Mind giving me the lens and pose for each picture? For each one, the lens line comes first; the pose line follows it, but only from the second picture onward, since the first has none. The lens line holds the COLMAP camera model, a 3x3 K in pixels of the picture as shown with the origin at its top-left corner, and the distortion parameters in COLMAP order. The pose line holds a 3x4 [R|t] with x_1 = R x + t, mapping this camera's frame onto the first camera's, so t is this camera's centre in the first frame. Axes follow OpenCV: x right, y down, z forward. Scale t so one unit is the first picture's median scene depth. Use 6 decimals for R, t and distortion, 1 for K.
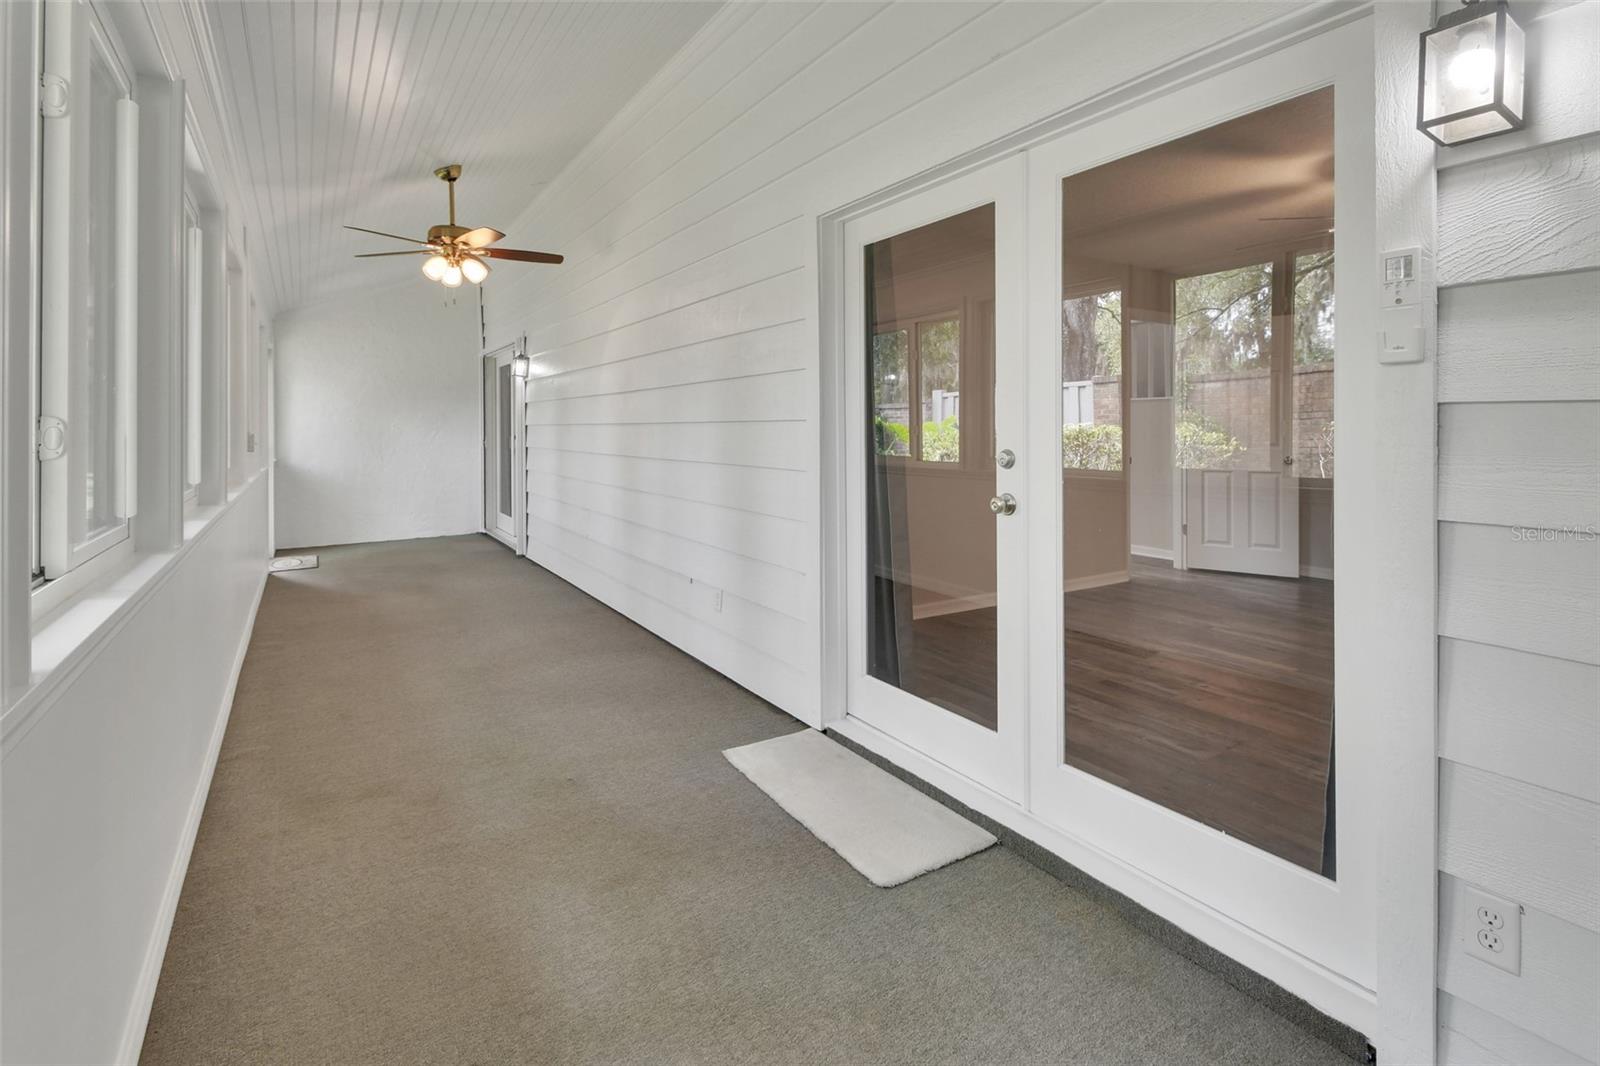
lens RADIAL K [[753.4, 0, 803.4], [0, 753.4, 436.7], [0, 0, 1]] dist [0.002307, 0.000487]
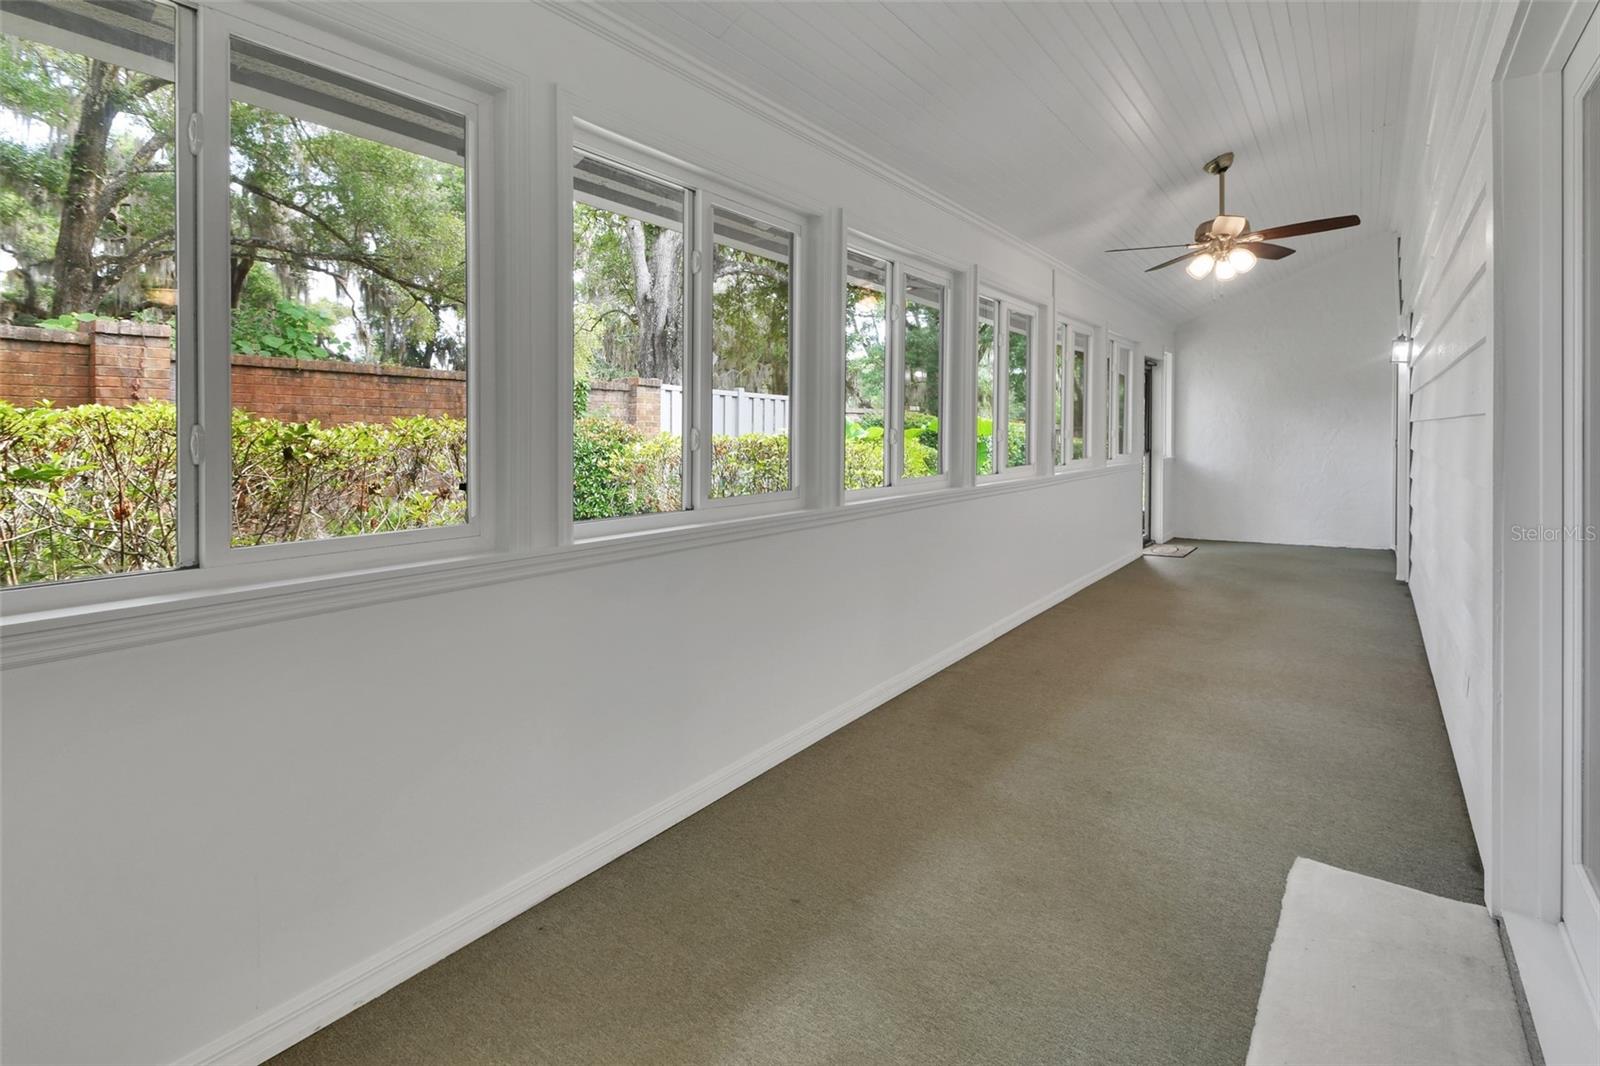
lens RADIAL K [[753.4, 0, 803.4], [0, 753.4, 436.7], [0, 0, 1]] dist [0.002307, 0.000487]
pose [[0.338714, 0.000093, -0.940889, 0.414753], [0.000541, 1.000000, 0.000294, -0.001078], [0.940889, -0.000609, 0.338714, 0.270866]]
